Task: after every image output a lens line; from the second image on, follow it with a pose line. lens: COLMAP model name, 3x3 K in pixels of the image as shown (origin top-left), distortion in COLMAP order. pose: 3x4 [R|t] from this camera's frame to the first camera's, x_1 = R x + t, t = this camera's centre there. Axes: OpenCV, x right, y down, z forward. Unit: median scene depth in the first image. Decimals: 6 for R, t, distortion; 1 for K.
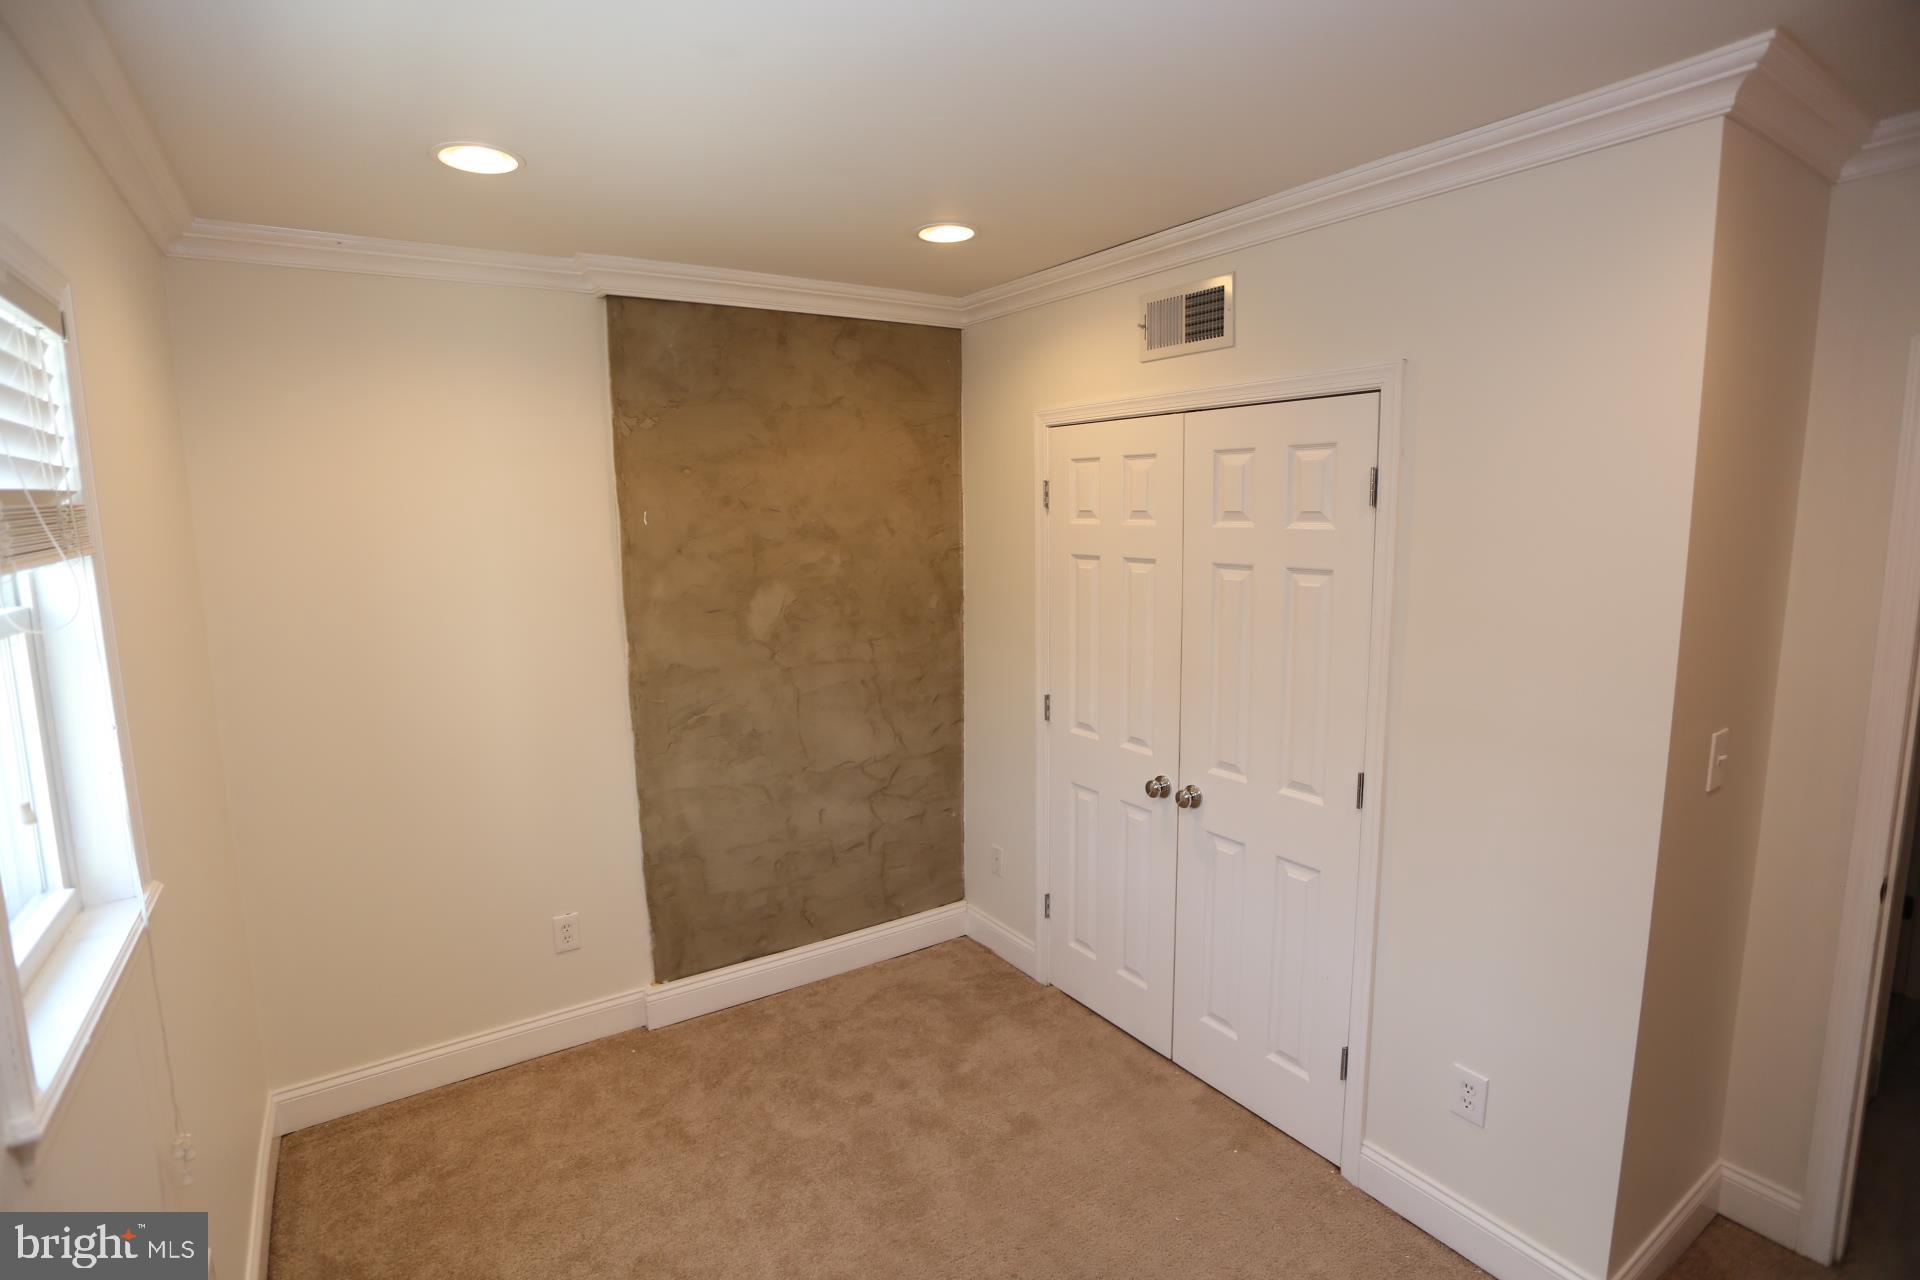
lens RADIAL K [[934.4, 0, 952.0], [0, 934.4, 636.8], [0, 0, 1]] dist [-0.075973, 0.034355]
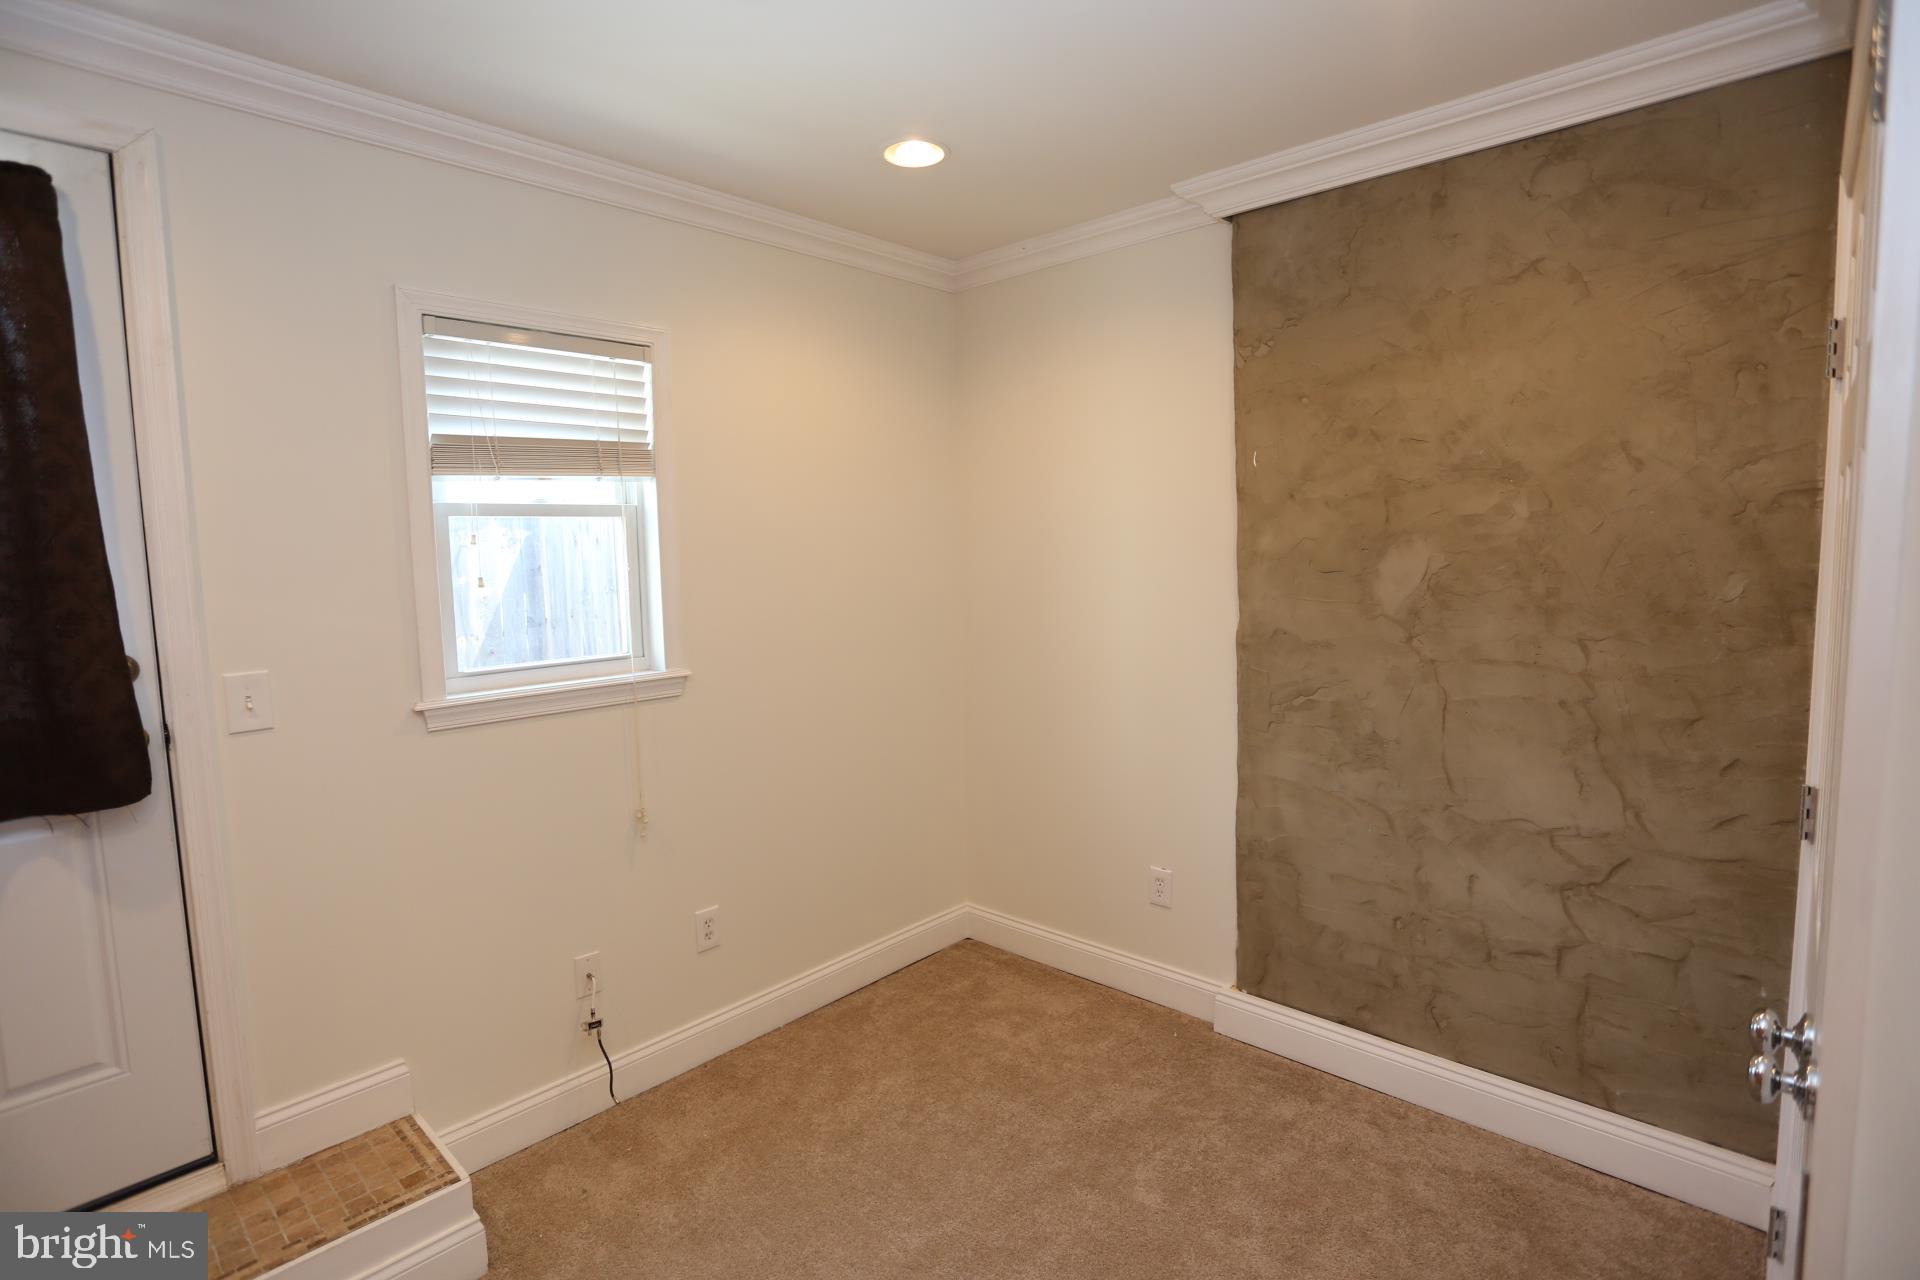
lens RADIAL K [[939.1, 0, 945.3], [0, 939.1, 631.4], [0, 0, 1]] dist [-0.071227, 0.034000]
pose [[0.233796, 0.101758, -0.966946, 0.423984], [-0.117699, 0.990157, 0.075742, 0.002060], [0.965136, 0.096100, 0.243471, 0.460886]]
